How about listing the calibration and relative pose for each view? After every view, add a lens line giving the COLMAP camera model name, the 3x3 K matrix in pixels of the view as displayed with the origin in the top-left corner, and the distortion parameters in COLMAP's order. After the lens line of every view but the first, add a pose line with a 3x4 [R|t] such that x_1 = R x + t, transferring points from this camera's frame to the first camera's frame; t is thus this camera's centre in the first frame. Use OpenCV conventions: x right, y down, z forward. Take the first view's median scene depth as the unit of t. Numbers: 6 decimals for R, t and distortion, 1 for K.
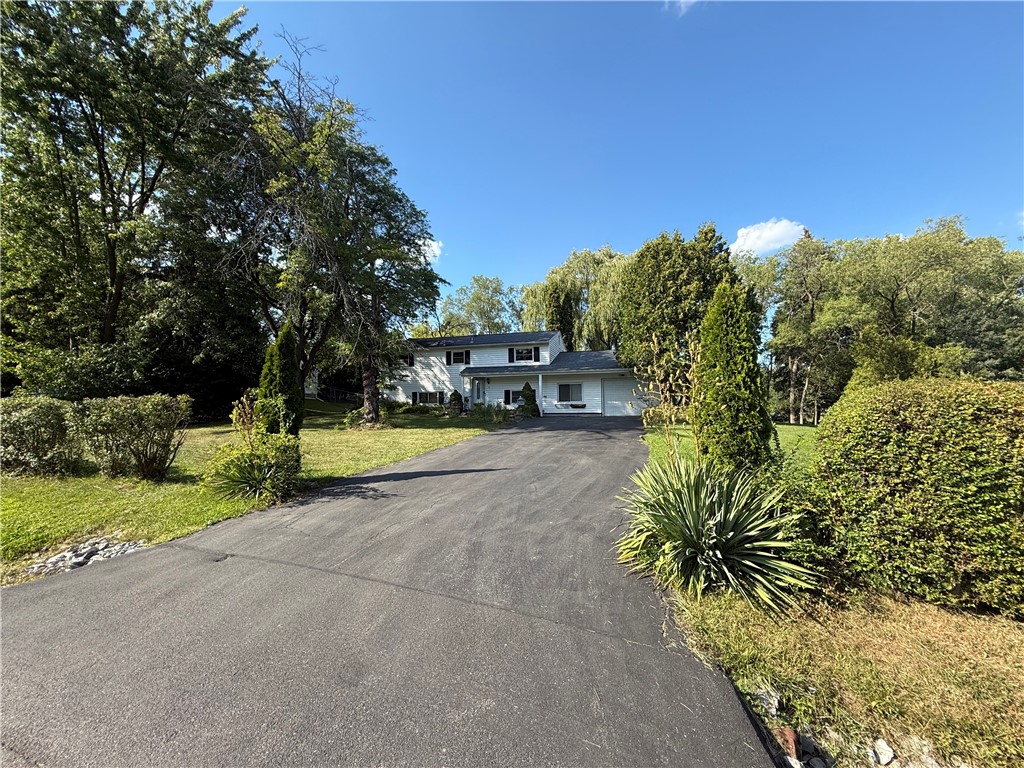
lens RADIAL K [[408.3, 0, 509.6], [0, 408.3, 387.9], [0, 0, 1]] dist [-0.000336, 0.000075]
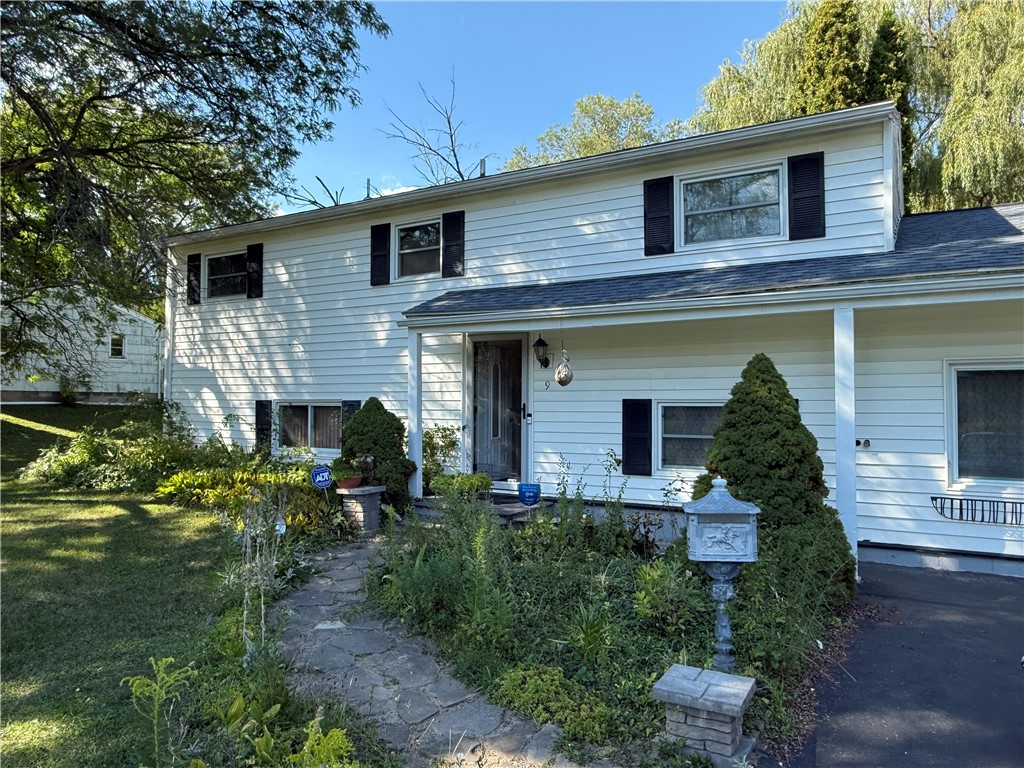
lens RADIAL K [[697.4, 0, 515.8], [0, 697.4, 381.7], [0, 0, 1]] dist [-0.010345, -0.001329]
pose [[0.976469, 0.005694, -0.215582, 0.009368], [-0.007572, 0.999940, -0.007885, 0.000076], [0.215524, 0.009332, 0.976454, 0.670899]]
